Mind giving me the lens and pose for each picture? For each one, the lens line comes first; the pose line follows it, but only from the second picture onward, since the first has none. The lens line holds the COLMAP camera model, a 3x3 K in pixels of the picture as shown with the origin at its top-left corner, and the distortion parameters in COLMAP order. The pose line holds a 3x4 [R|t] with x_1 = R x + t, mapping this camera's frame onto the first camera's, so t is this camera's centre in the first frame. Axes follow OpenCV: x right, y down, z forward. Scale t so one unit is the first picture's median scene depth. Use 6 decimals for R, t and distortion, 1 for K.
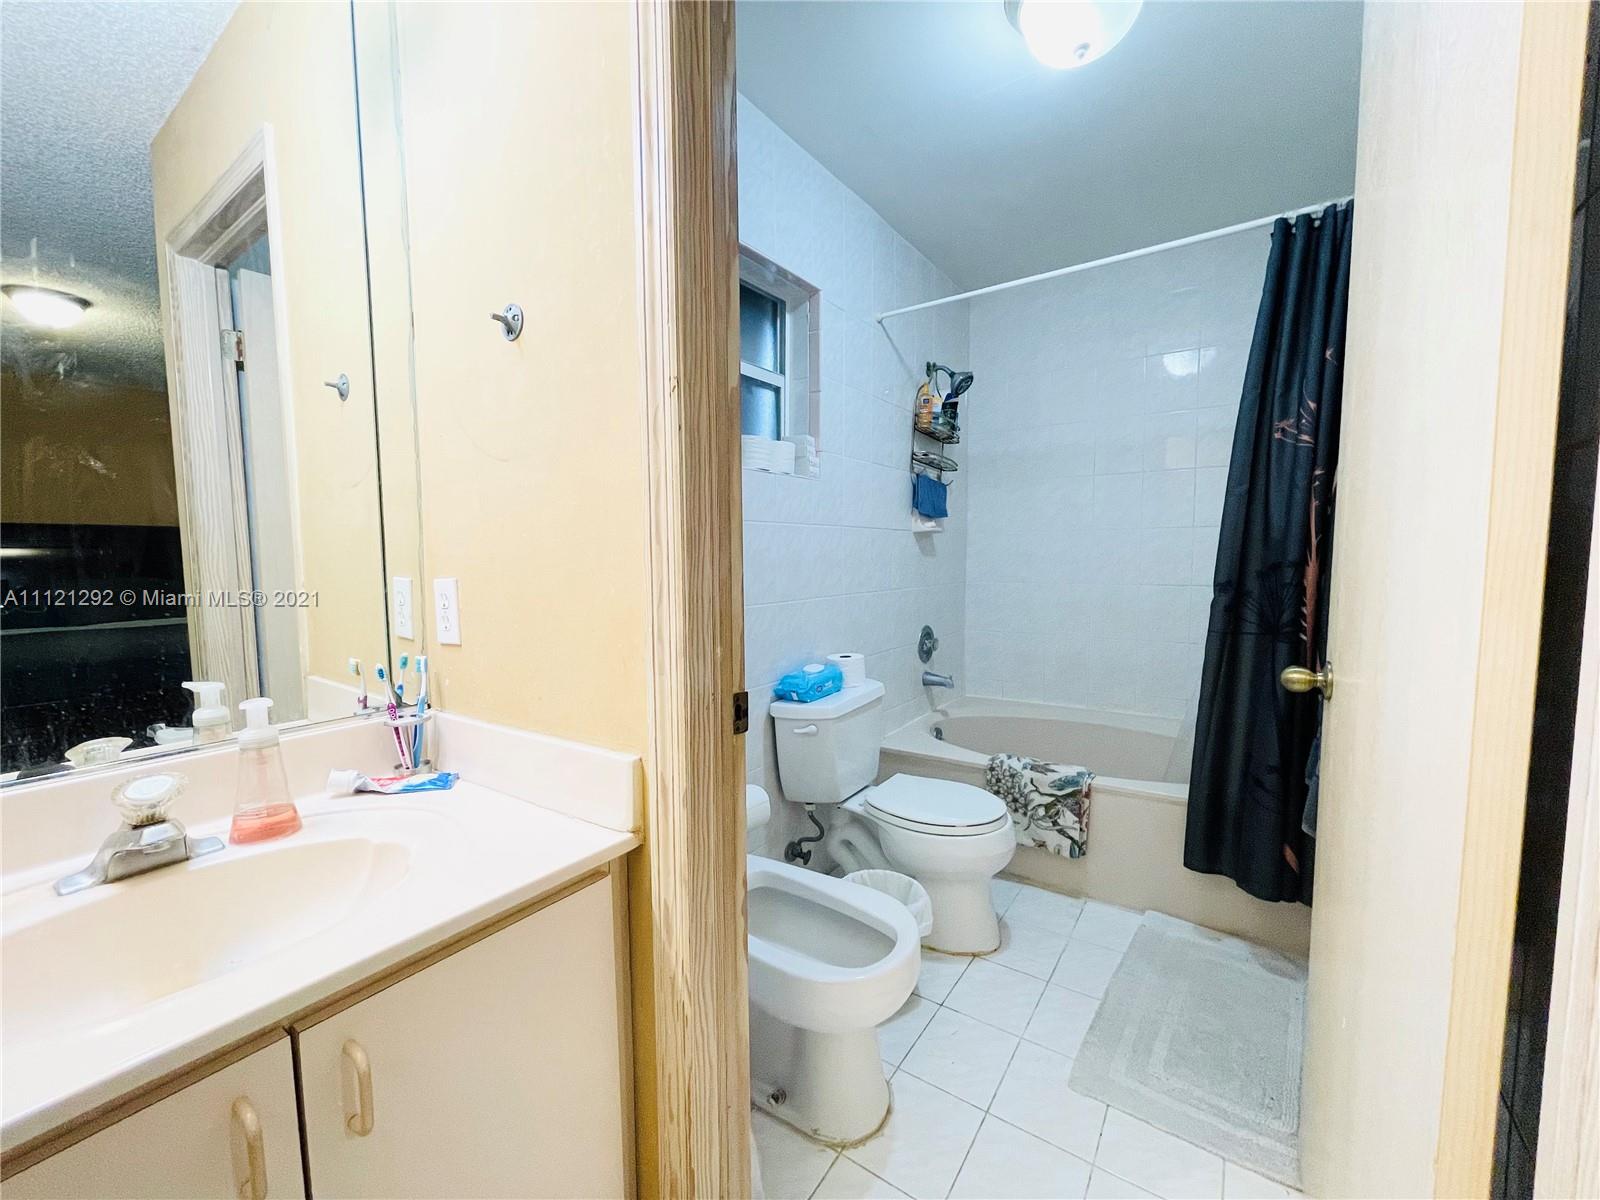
lens RADIAL K [[647.7, 0, 789.9], [0, 647.7, 605.7], [0, 0, 1]] dist [-0.001198, 0.000833]
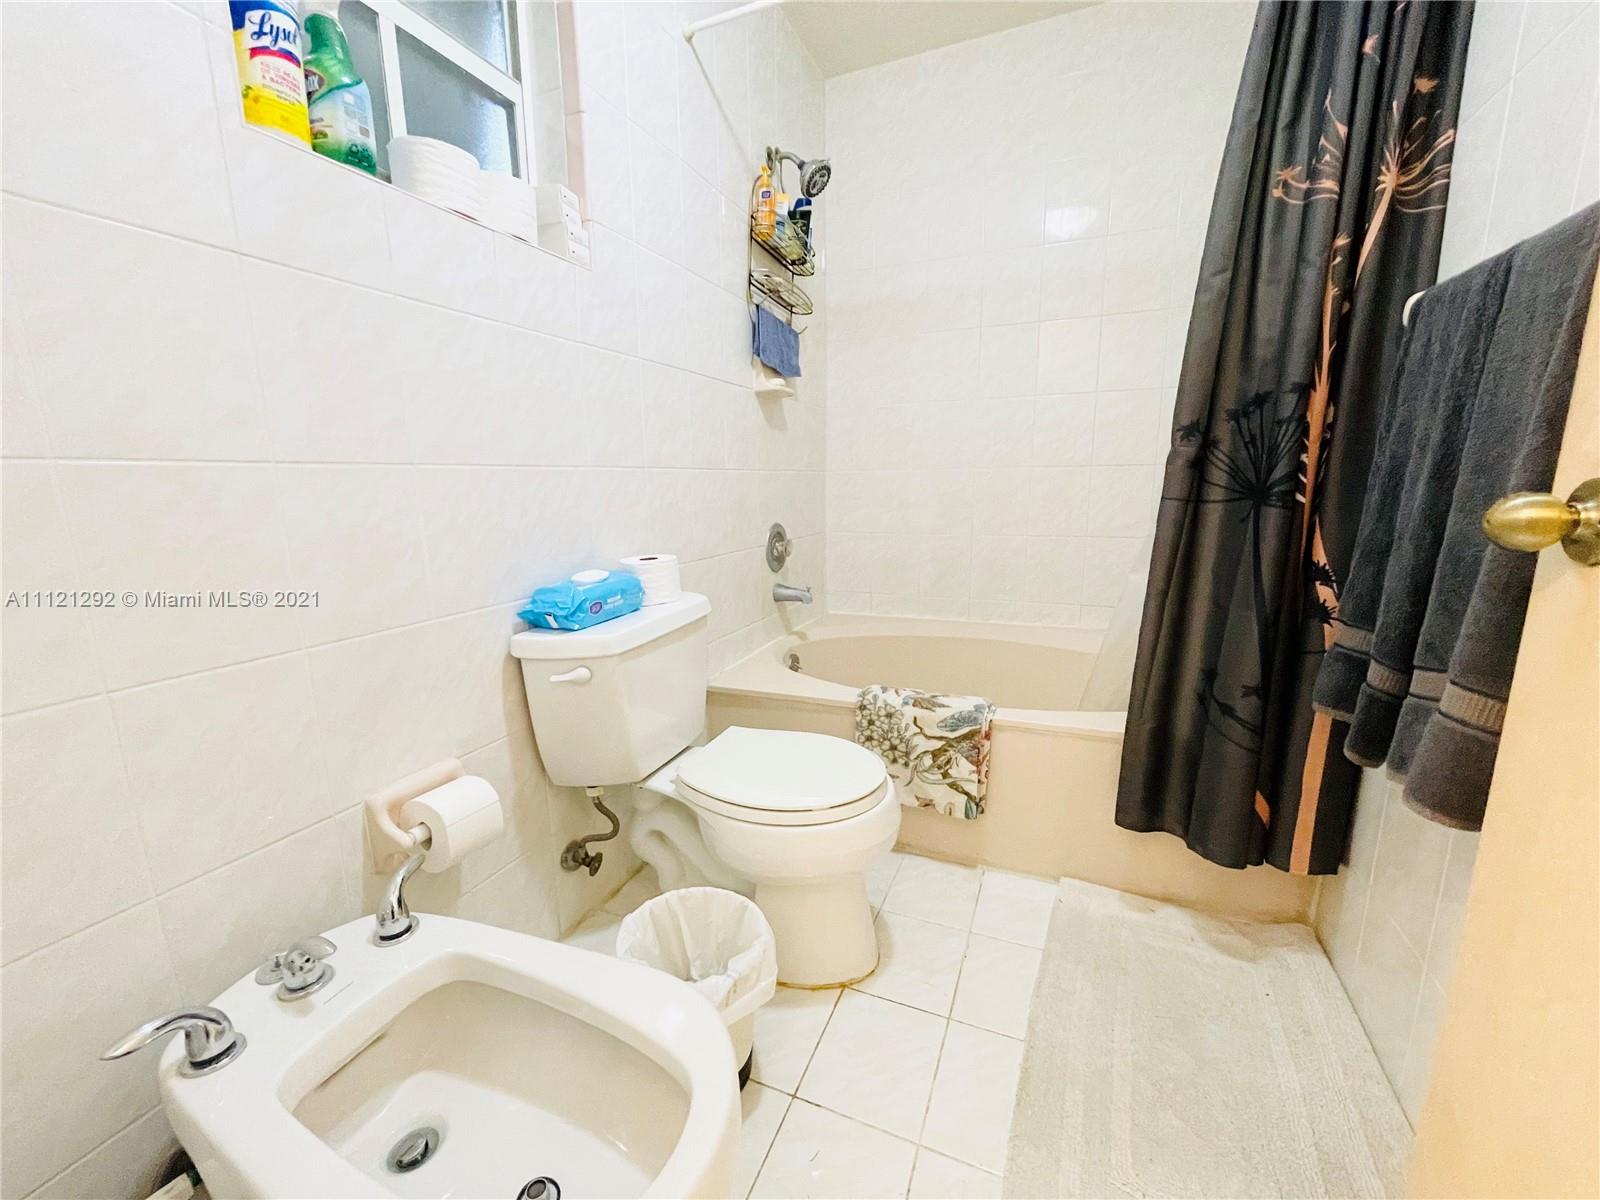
lens RADIAL K [[647.7, 0, 800.9], [0, 647.7, 605.4], [0, 0, 1]] dist [-0.001198, 0.000833]
pose [[0.974814, -0.043450, 0.218746, 0.097994], [0.018668, 0.993293, 0.114107, 0.057755], [-0.222237, -0.107149, 0.969087, 0.350362]]
